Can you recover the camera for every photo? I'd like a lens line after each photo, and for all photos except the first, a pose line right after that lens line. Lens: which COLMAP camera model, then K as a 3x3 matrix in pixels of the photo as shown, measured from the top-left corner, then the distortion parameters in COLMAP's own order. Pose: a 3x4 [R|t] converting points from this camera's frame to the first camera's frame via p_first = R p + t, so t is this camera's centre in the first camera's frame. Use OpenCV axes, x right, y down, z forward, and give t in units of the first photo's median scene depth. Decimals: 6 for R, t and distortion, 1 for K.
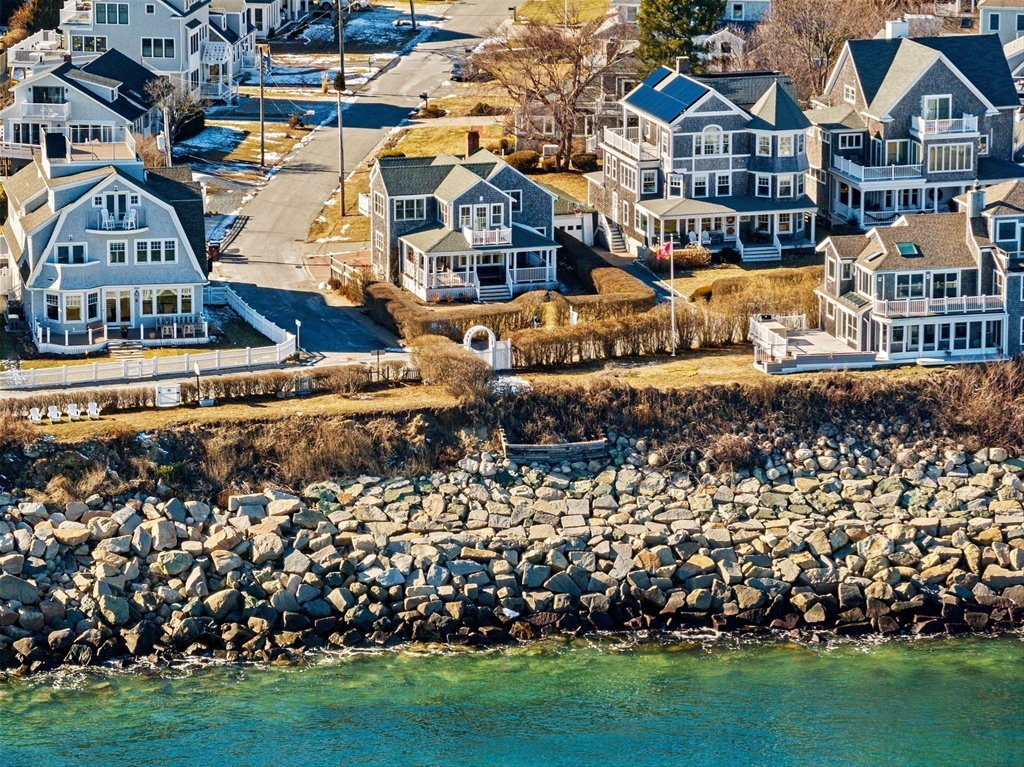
lens RADIAL K [[4888.9, 0, 512.0], [0, 4888.9, 383.5], [0, 0, 1]] dist [-0.210417, 13.298964]
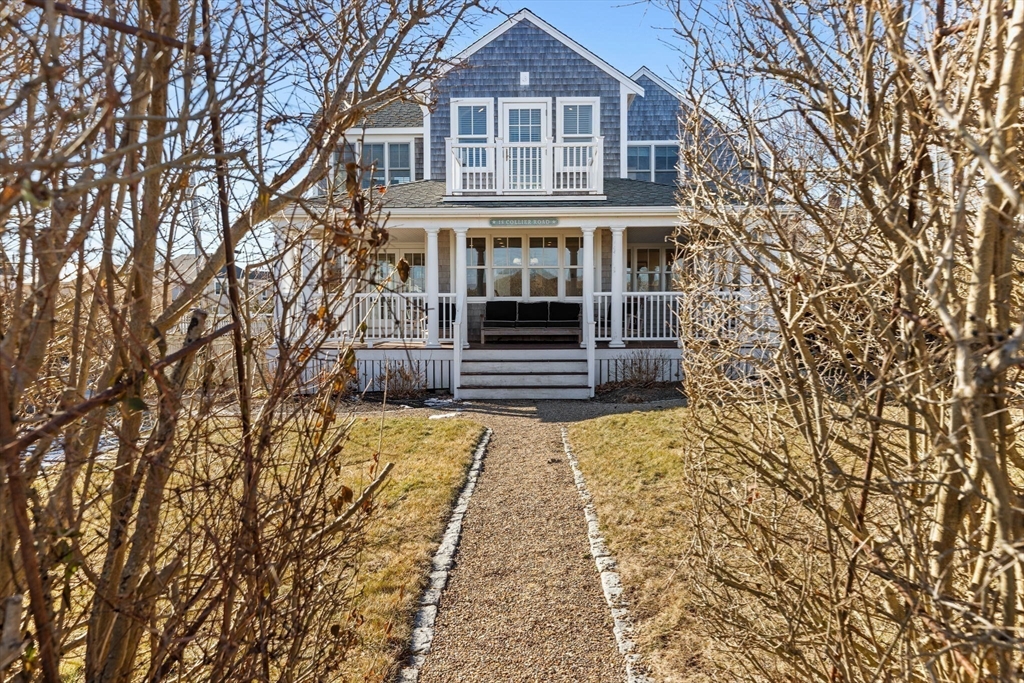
lens RADIAL K [[736.6, 0, 512.0], [0, 736.6, 341.5], [0, 0, 1]] dist [0.006335, 0.001472]
pose [[0.948423, 0.009094, -0.316878, 0.008844], [-0.064181, 0.984396, -0.163843, -0.015453], [0.310444, 0.175730, 0.934208, 1.072383]]
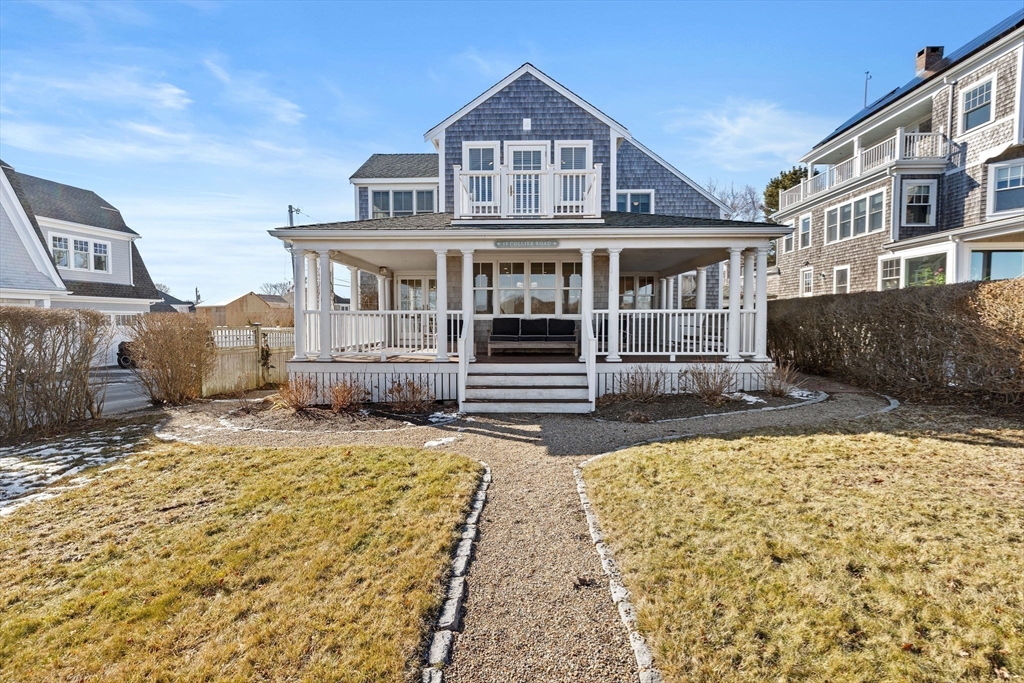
lens RADIAL K [[461.4, 0, 514.9], [0, 461.4, 342.2], [0, 0, 1]] dist [-0.013488, 0.007320]
pose [[0.947699, 0.009630, -0.319019, 0.004155], [-0.066369, 0.983641, -0.167467, -0.018644], [0.312188, 0.179882, 0.932835, 1.086148]]
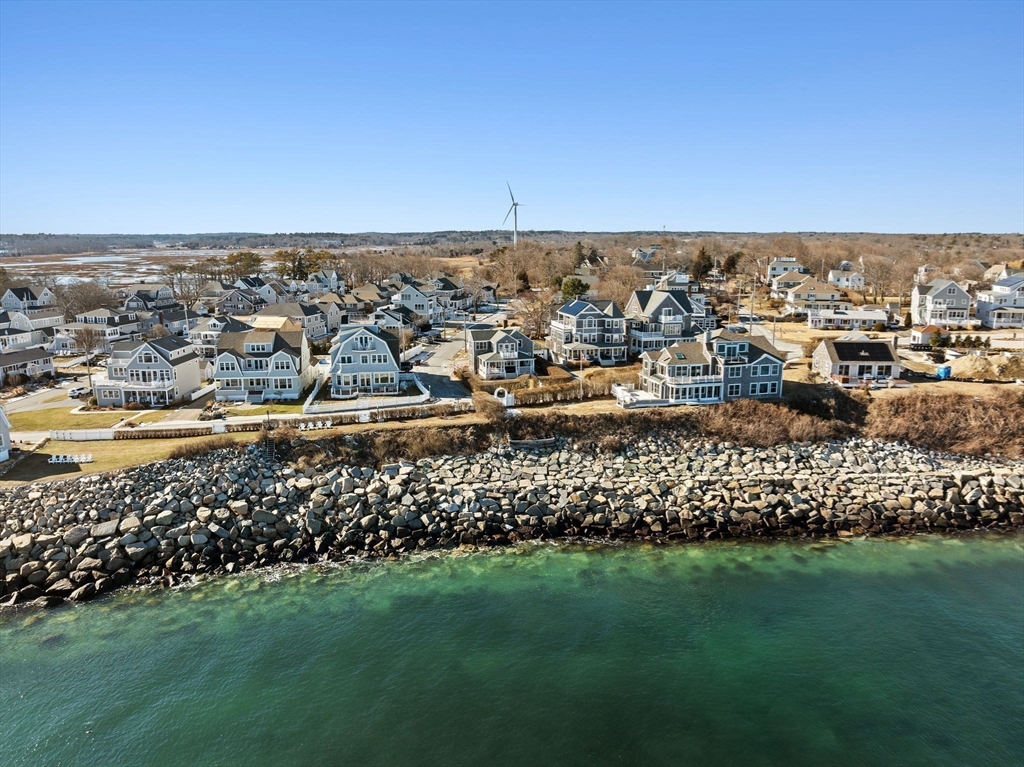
lens RADIAL K [[712.7, 0, 512.0], [0, 712.7, 383.5], [0, 0, 1]] dist [-0.041893, -0.001731]
pose [[0.999580, 0.002285, -0.028887, 0.009148], [-0.002863, 0.999797, -0.019968, -0.007113], [0.028835, 0.020042, 0.999383, 0.674375]]
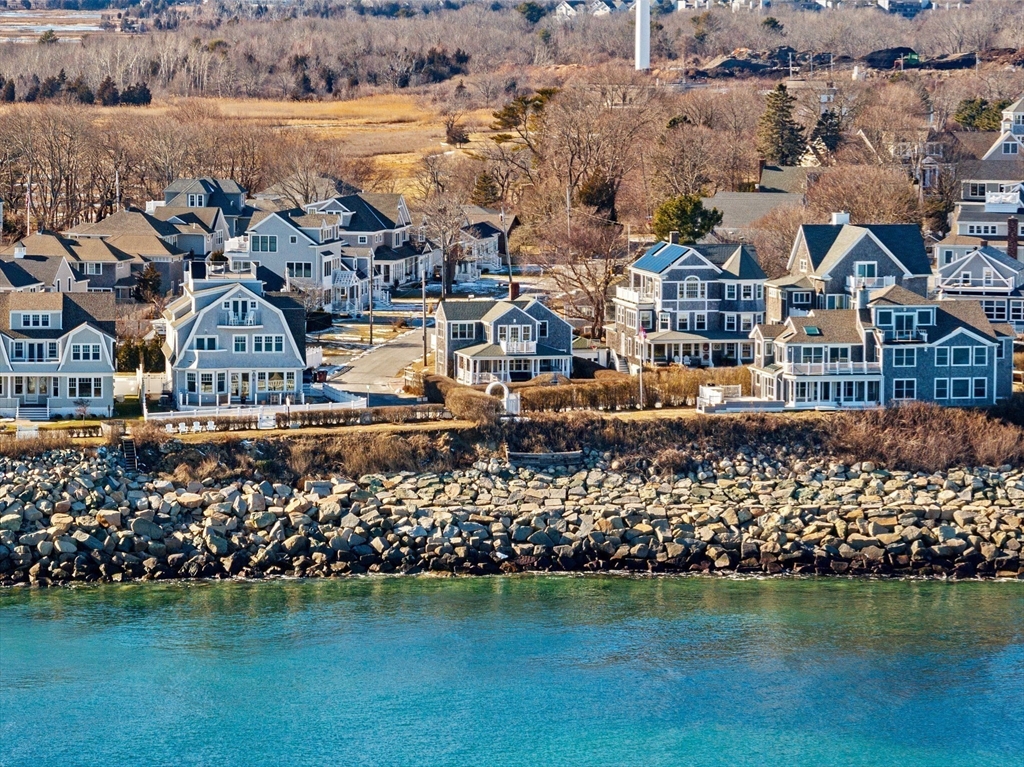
lens RADIAL K [[4888.9, 0, 512.0], [0, 4888.9, 383.5], [0, 0, 1]] dist [-0.210417, 13.298964]
pose [[0.998200, 0.009242, -0.059254, 0.081378], [-0.017002, 0.991126, -0.131834, 0.174946], [0.057510, 0.132604, 0.989499, -0.366493]]
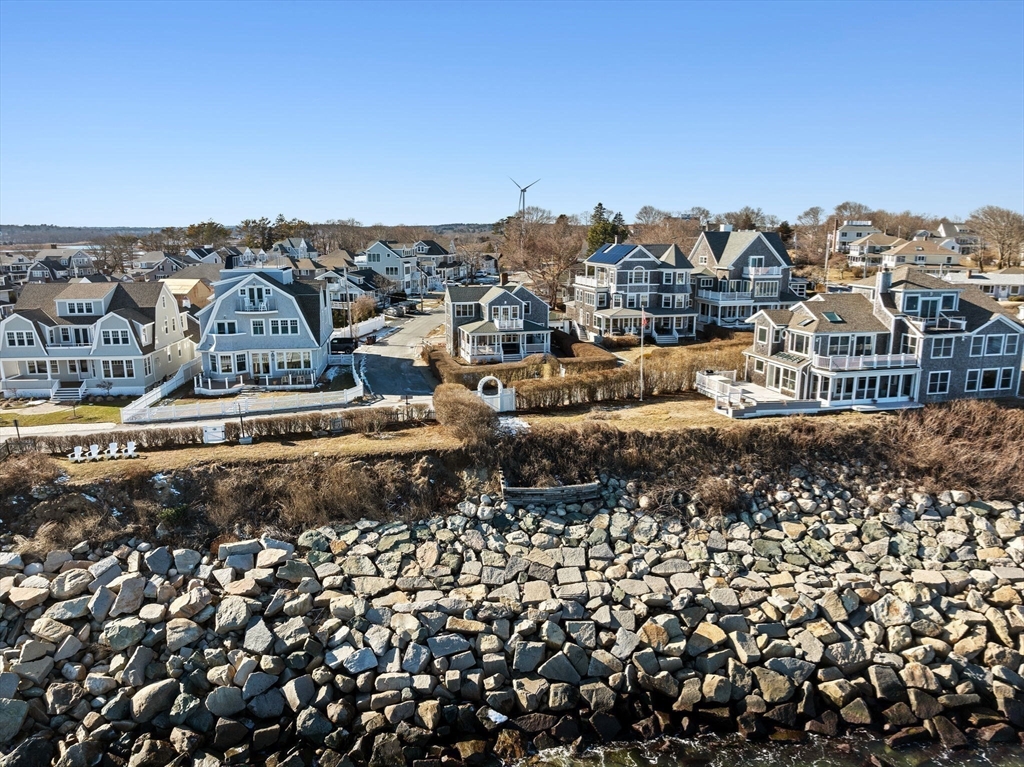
lens RADIAL K [[712.7, 0, 512.0], [0, 712.7, 383.5], [0, 0, 1]] dist [-0.041893, -0.001731]
pose [[0.999205, 0.006810, -0.039286, 0.006348], [-0.007332, 0.999887, -0.013152, -0.007822], [0.039192, 0.013430, 0.999141, 0.847595]]
